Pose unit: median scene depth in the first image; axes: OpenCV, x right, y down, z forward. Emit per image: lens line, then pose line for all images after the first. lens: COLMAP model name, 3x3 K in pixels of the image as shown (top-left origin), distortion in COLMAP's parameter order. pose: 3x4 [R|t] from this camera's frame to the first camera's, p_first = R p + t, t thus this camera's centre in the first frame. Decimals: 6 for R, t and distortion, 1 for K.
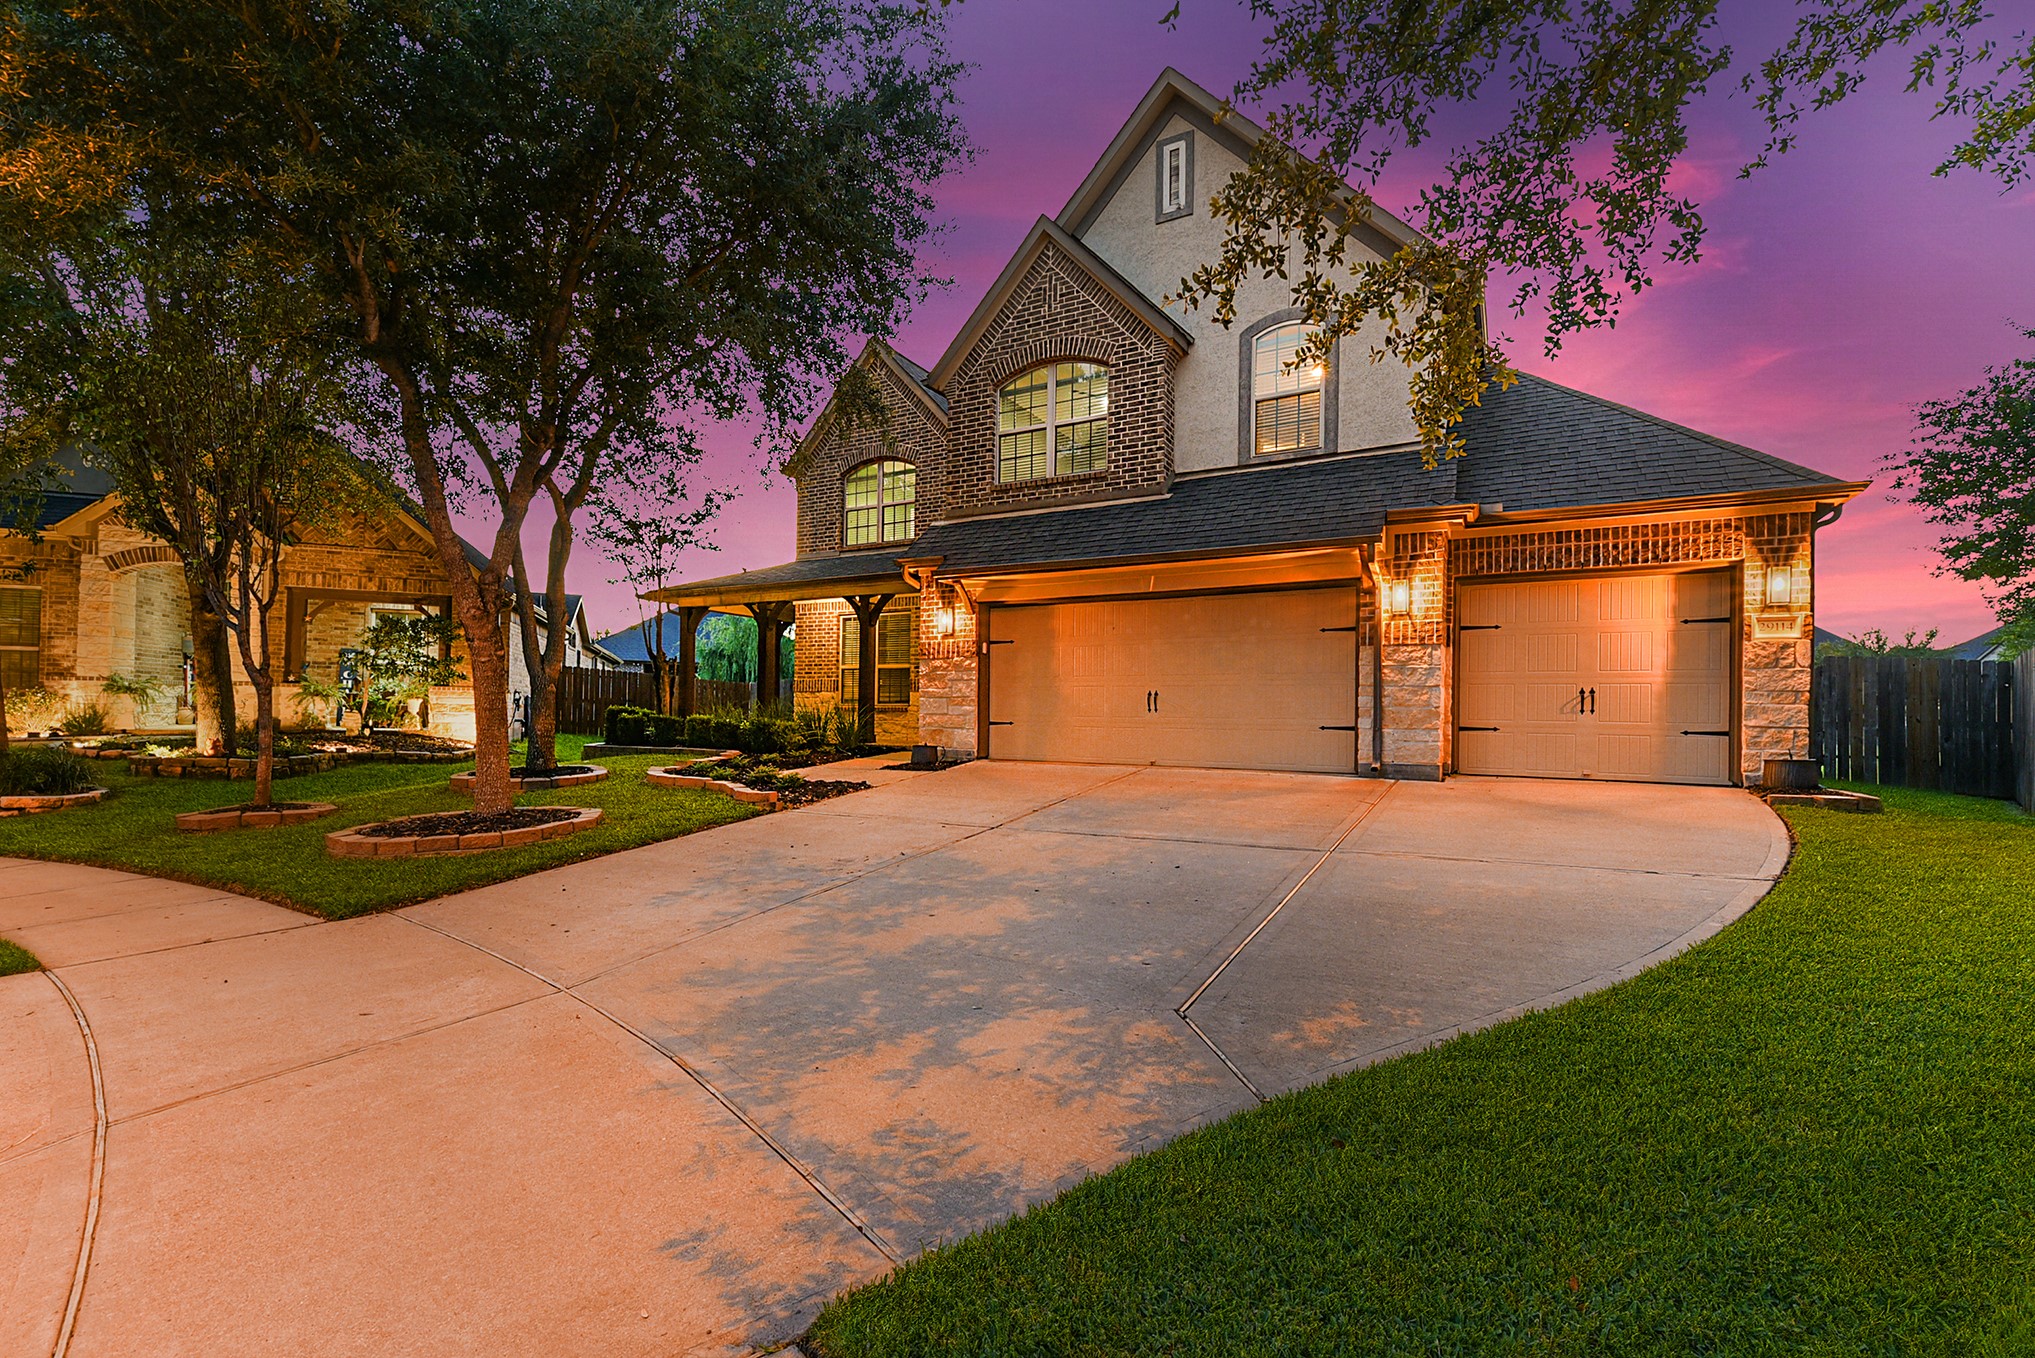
lens RADIAL K [[873.0, 0, 1021.2], [0, 873.0, 688.6], [0, 0, 1]] dist [0.004046, -0.000195]
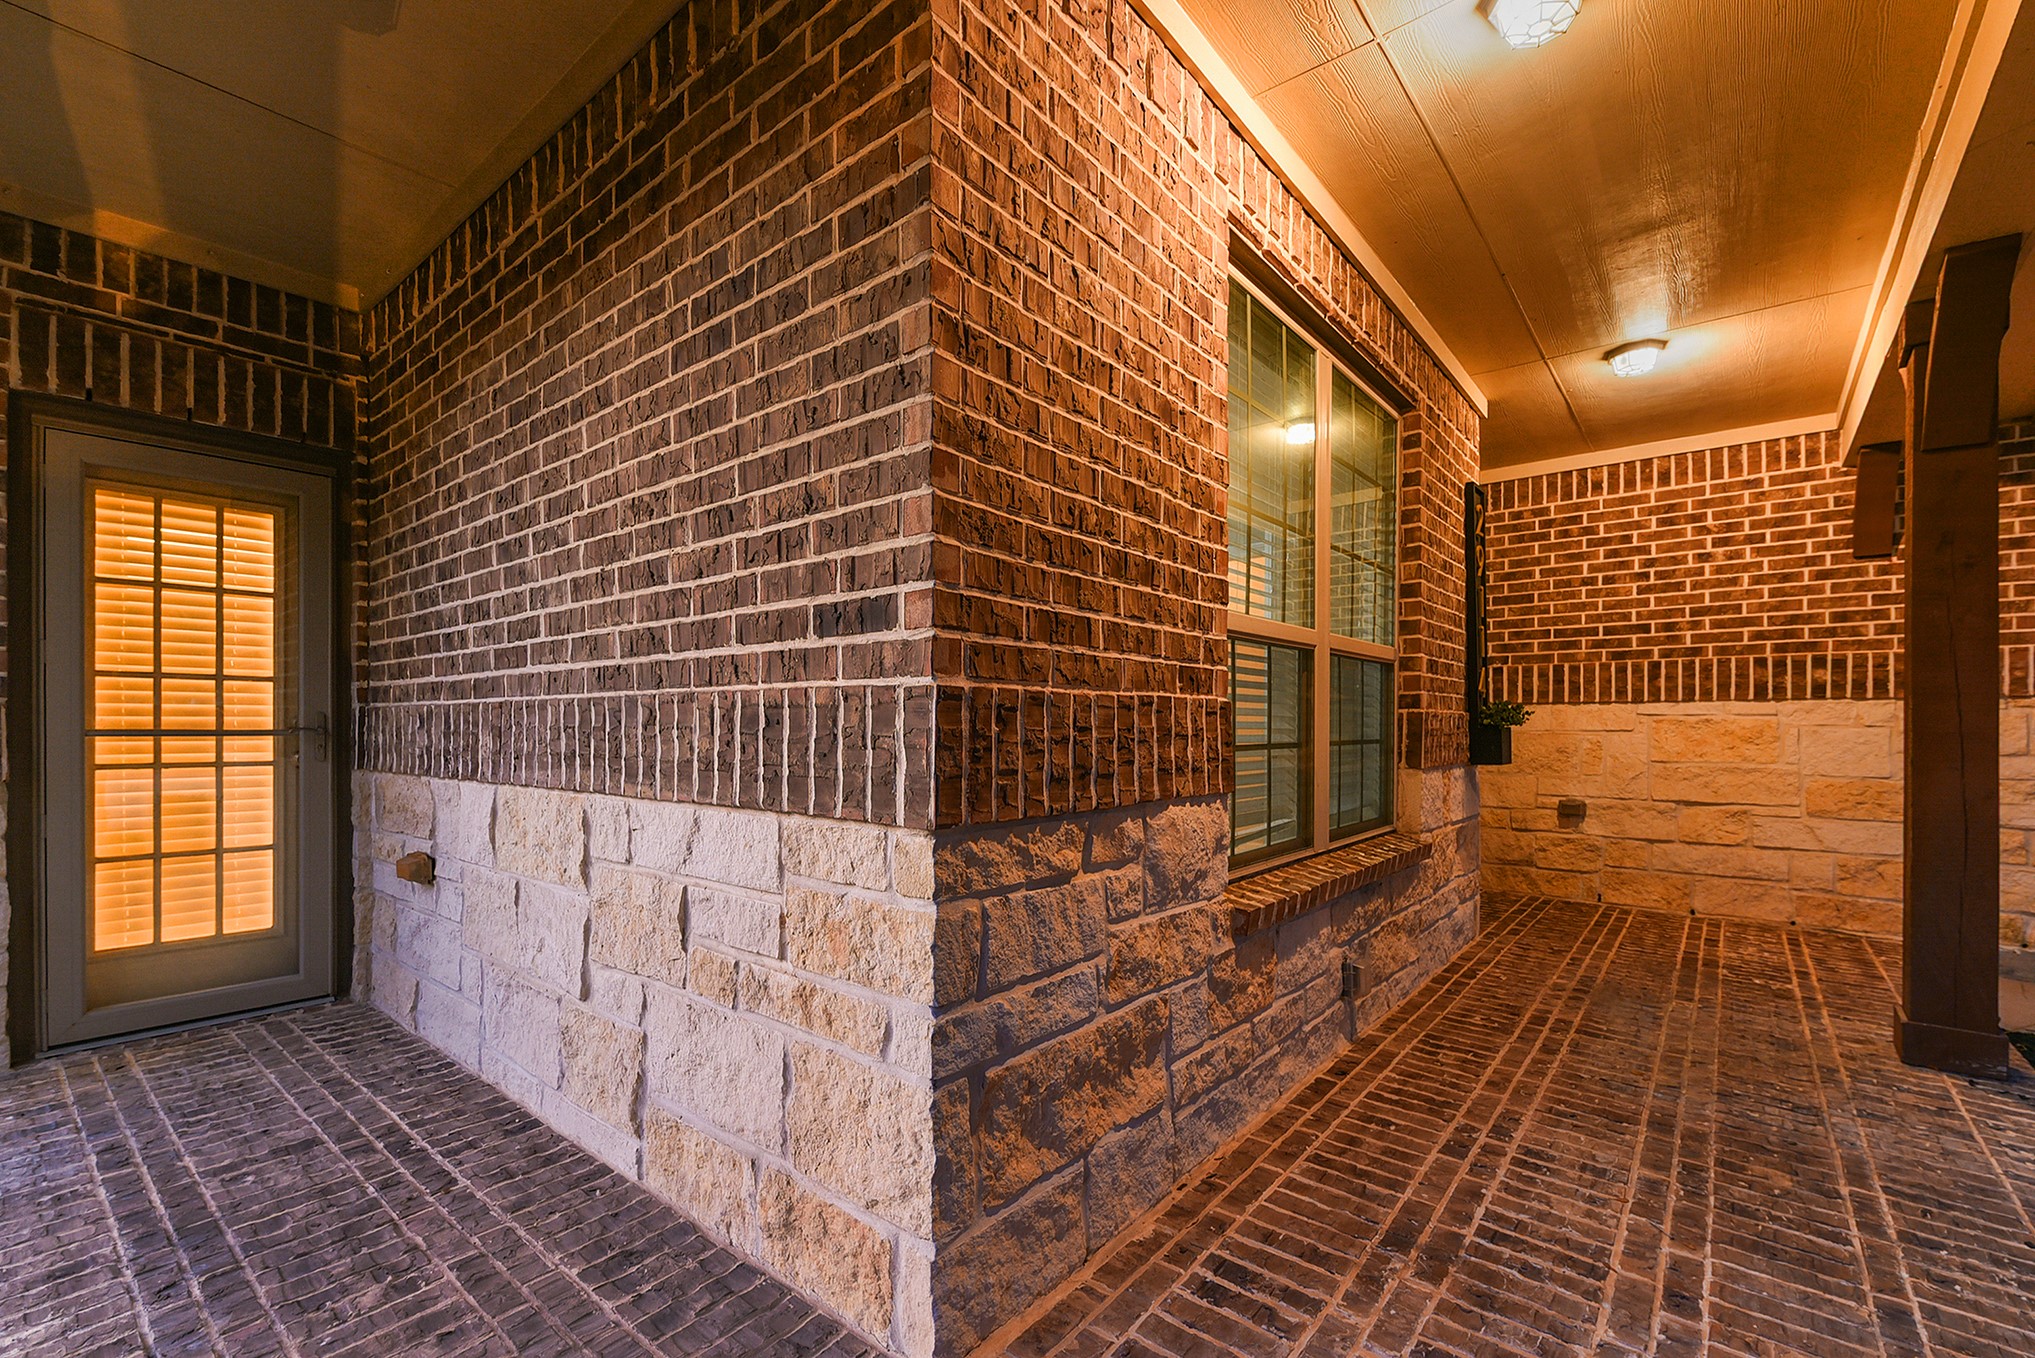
lens RADIAL K [[873.0, 0, 1015.0], [0, 873.0, 721.0], [0, 0, 1]] dist [0.004046, -0.000195]
pose [[0.174857, -0.006962, 0.984569, -0.608374], [-0.032142, 0.999402, 0.012775, -0.015364], [-0.984069, -0.033879, 0.174528, 1.746828]]
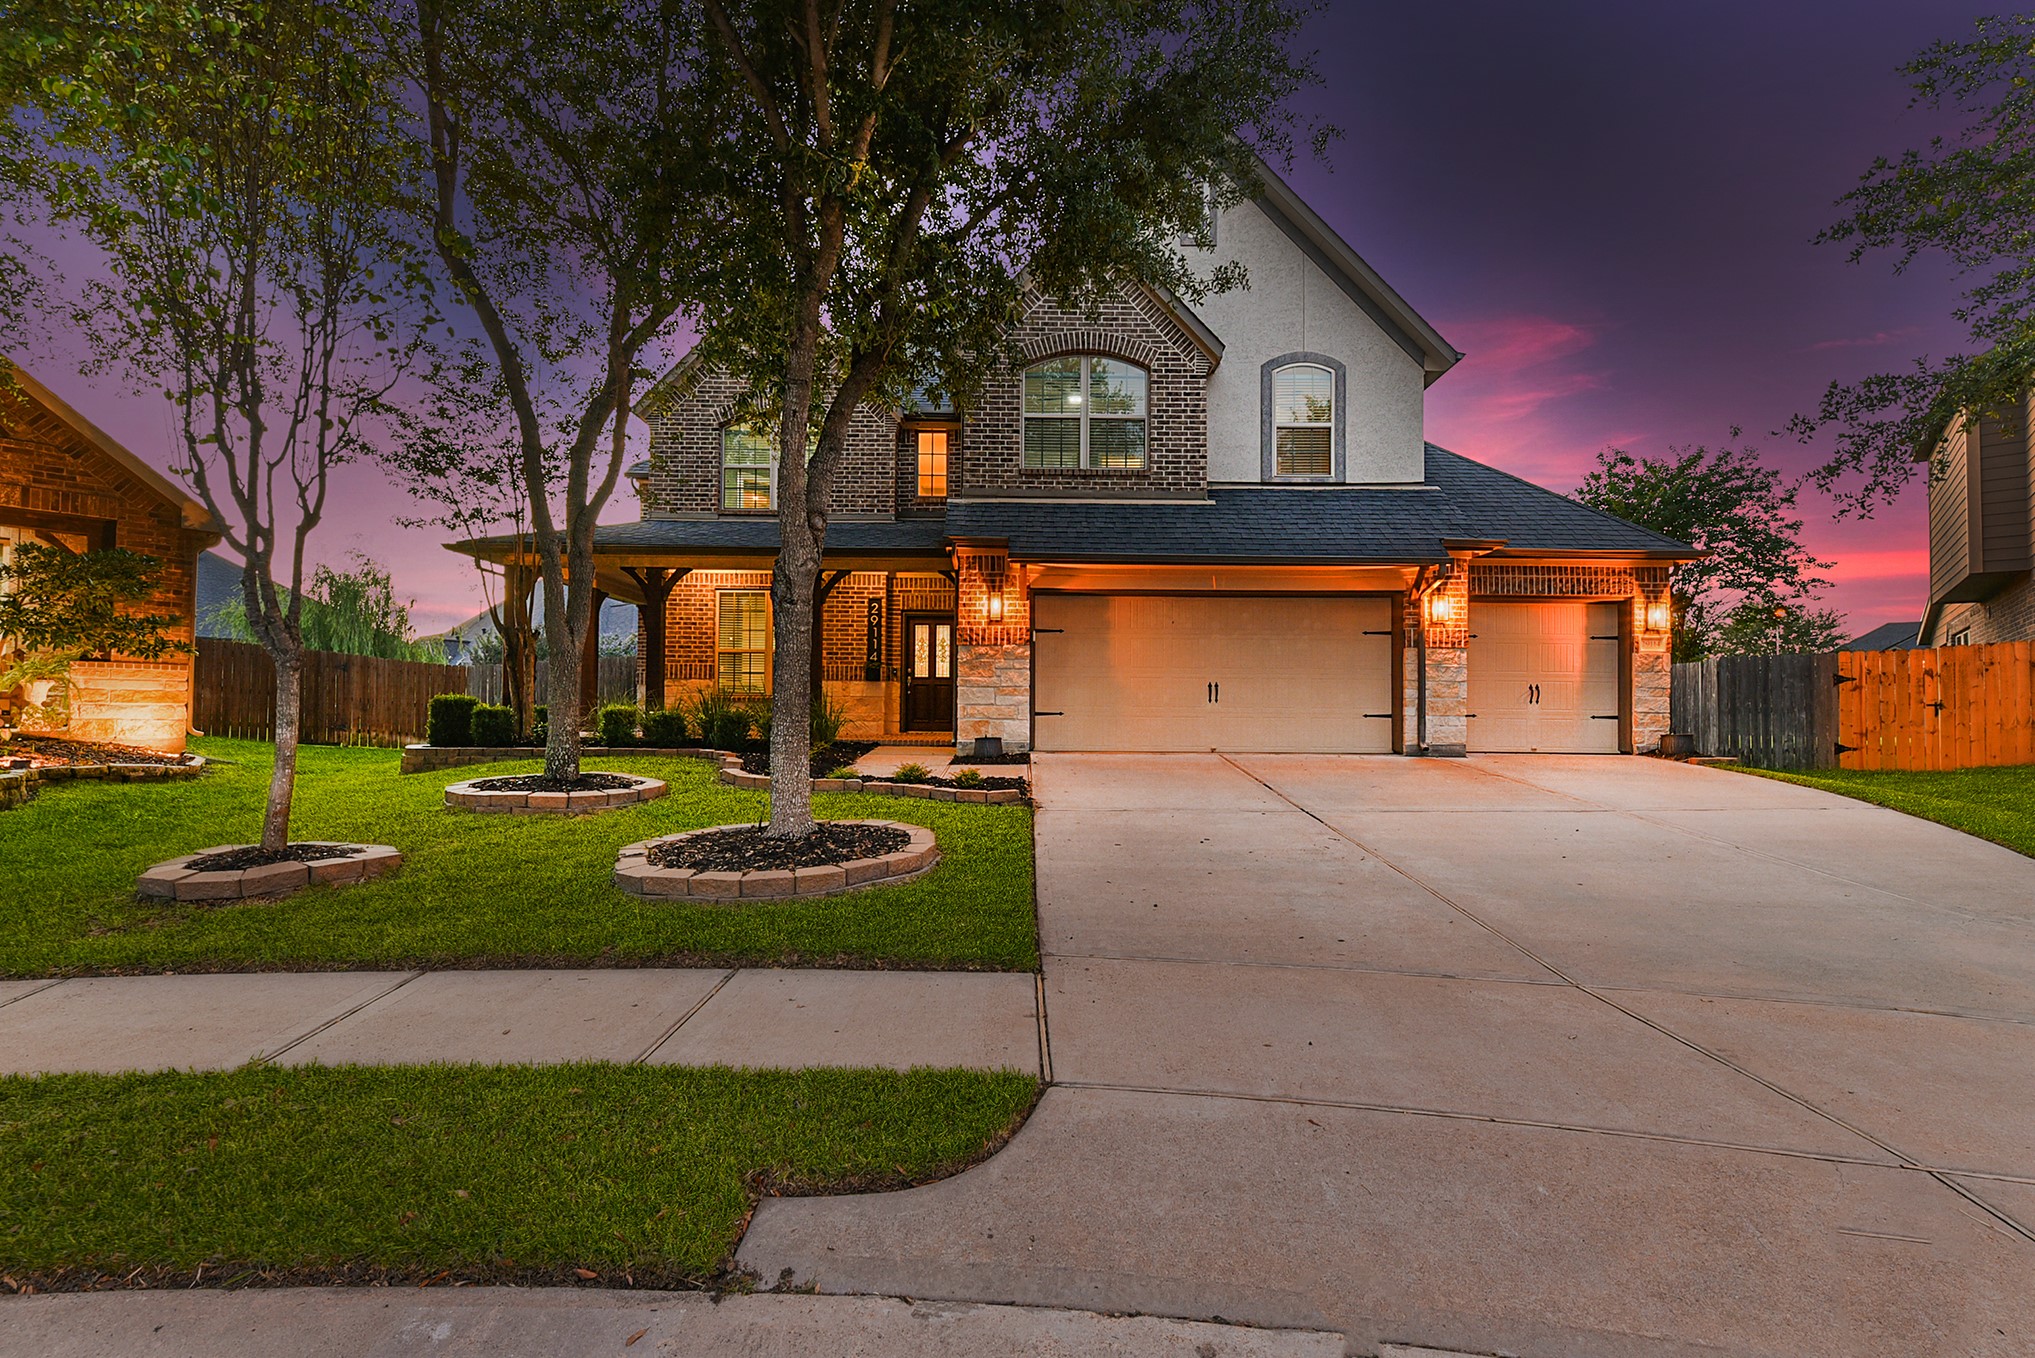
lens RADIAL K [[873.0, 0, 1013.1], [0, 873.0, 688.6], [0, 0, 1]] dist [0.004046, -0.000195]
pose [[0.873696, 0.009773, 0.486374, -0.640136], [-0.012546, 0.999918, 0.002445, 0.011515], [-0.486310, -0.008238, 0.873748, 0.196895]]
